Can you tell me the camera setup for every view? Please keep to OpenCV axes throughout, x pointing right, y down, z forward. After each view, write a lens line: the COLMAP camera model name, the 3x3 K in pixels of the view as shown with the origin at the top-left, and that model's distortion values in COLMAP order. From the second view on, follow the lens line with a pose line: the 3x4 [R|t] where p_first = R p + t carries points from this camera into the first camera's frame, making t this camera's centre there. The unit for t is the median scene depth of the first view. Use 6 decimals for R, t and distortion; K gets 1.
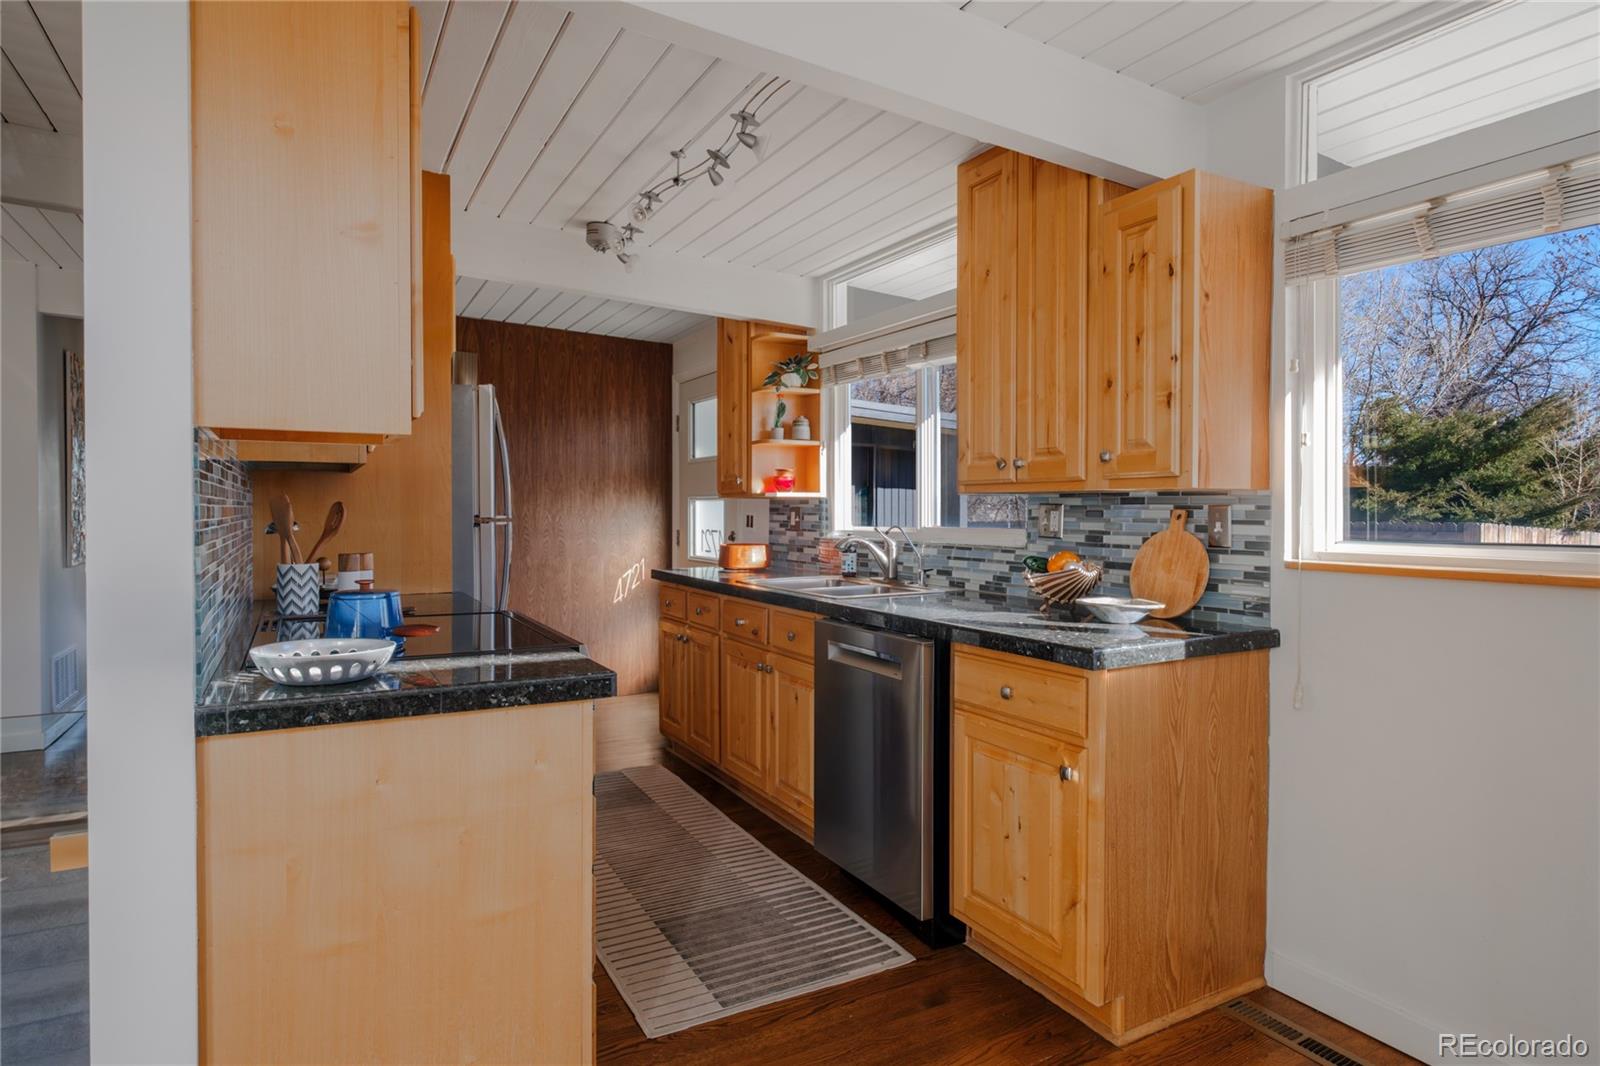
lens RADIAL K [[873.7, 0, 800.0], [0, 873.7, 533.0], [0, 0, 1]] dist [-0.007626, 0.000495]
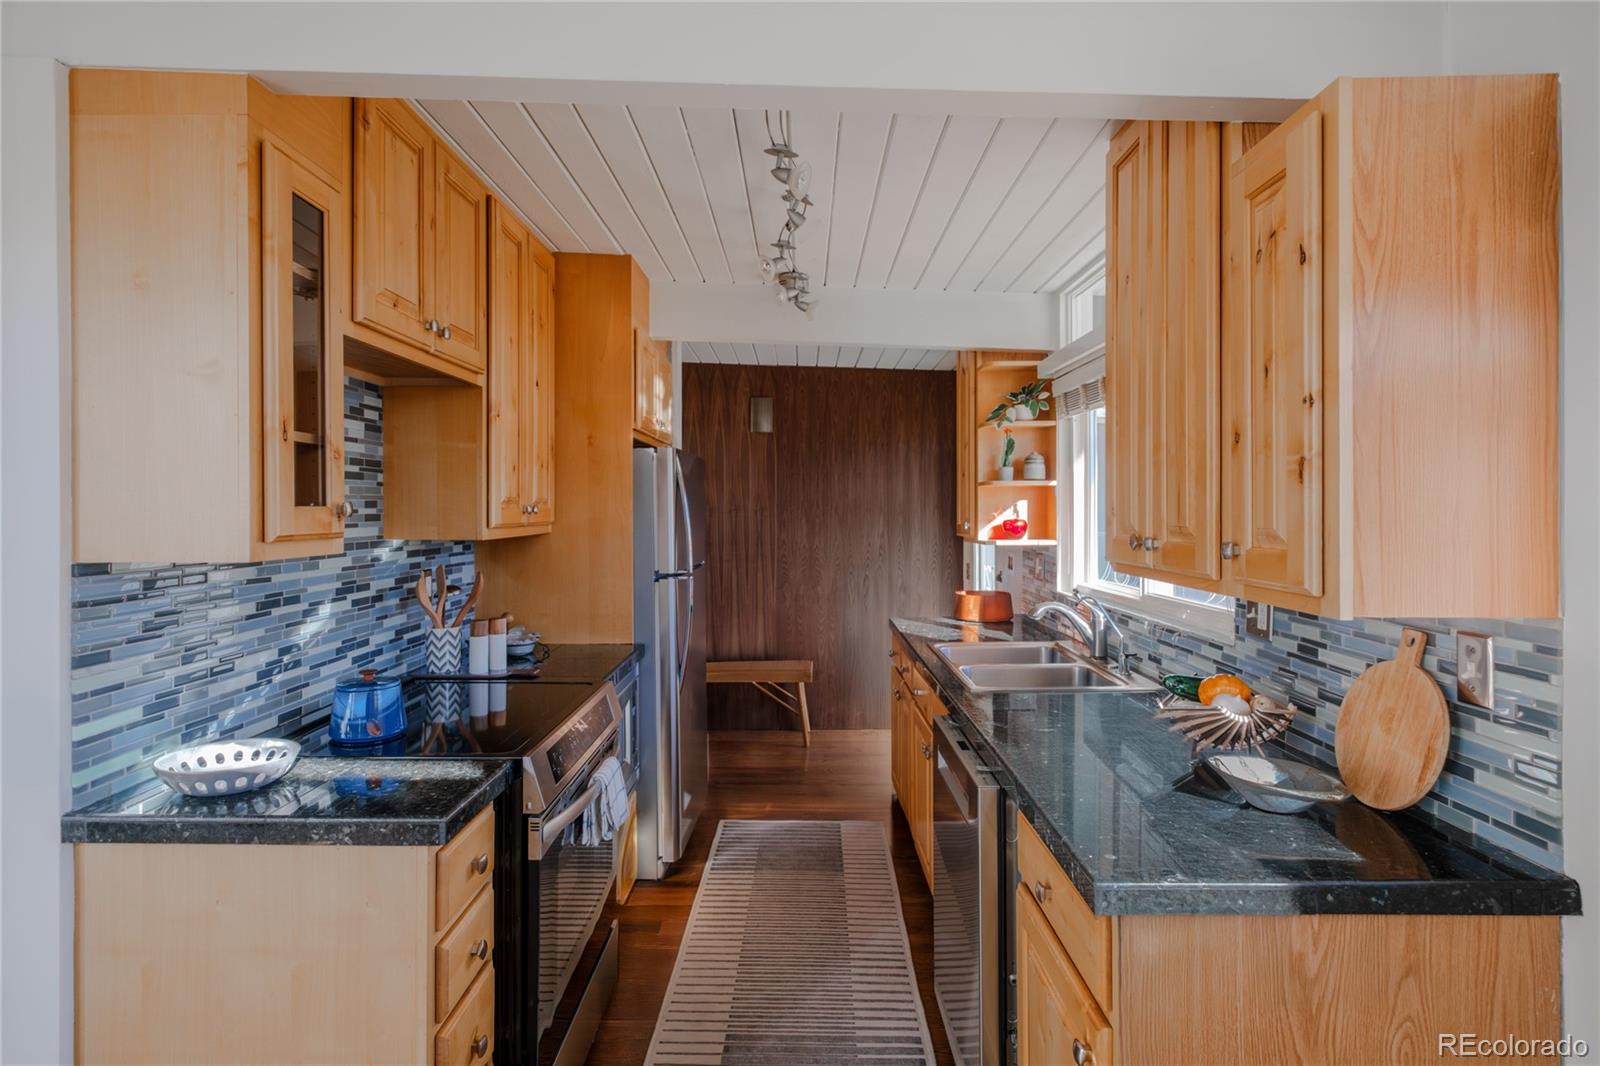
lens RADIAL K [[818.7, 0, 806.0], [0, 818.7, 515.0], [0, 0, 1]] dist [0.000390, -0.000152]
pose [[0.870198, -0.000481, -0.492702, 0.325385], [-0.008519, 0.999835, -0.016021, -0.087909], [0.492629, 0.018139, 0.870051, 0.273588]]
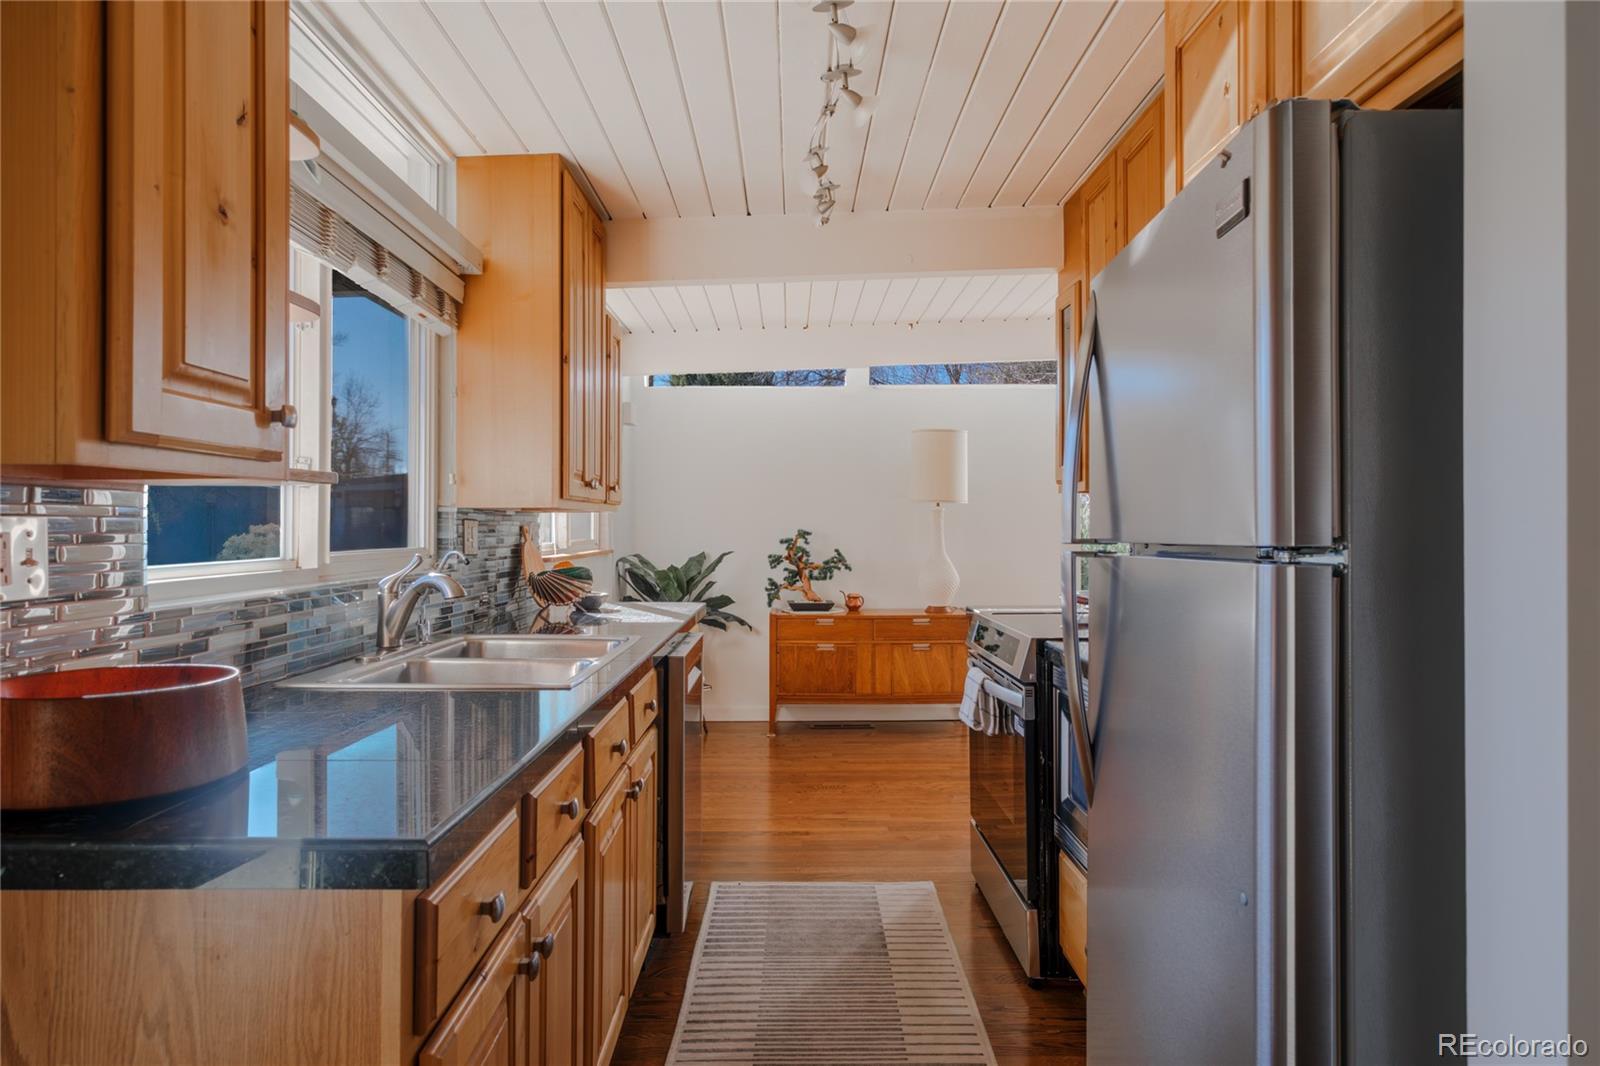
lens RADIAL K [[873.7, 0, 800.0], [0, 873.7, 533.0], [0, 0, 1]] dist [-0.007626, 0.000495]
pose [[-0.872519, -0.008142, 0.488512, -0.541851], [0.001641, 0.999807, 0.019594, -0.044184], [-0.488577, 0.017898, -0.872337, 1.848286]]
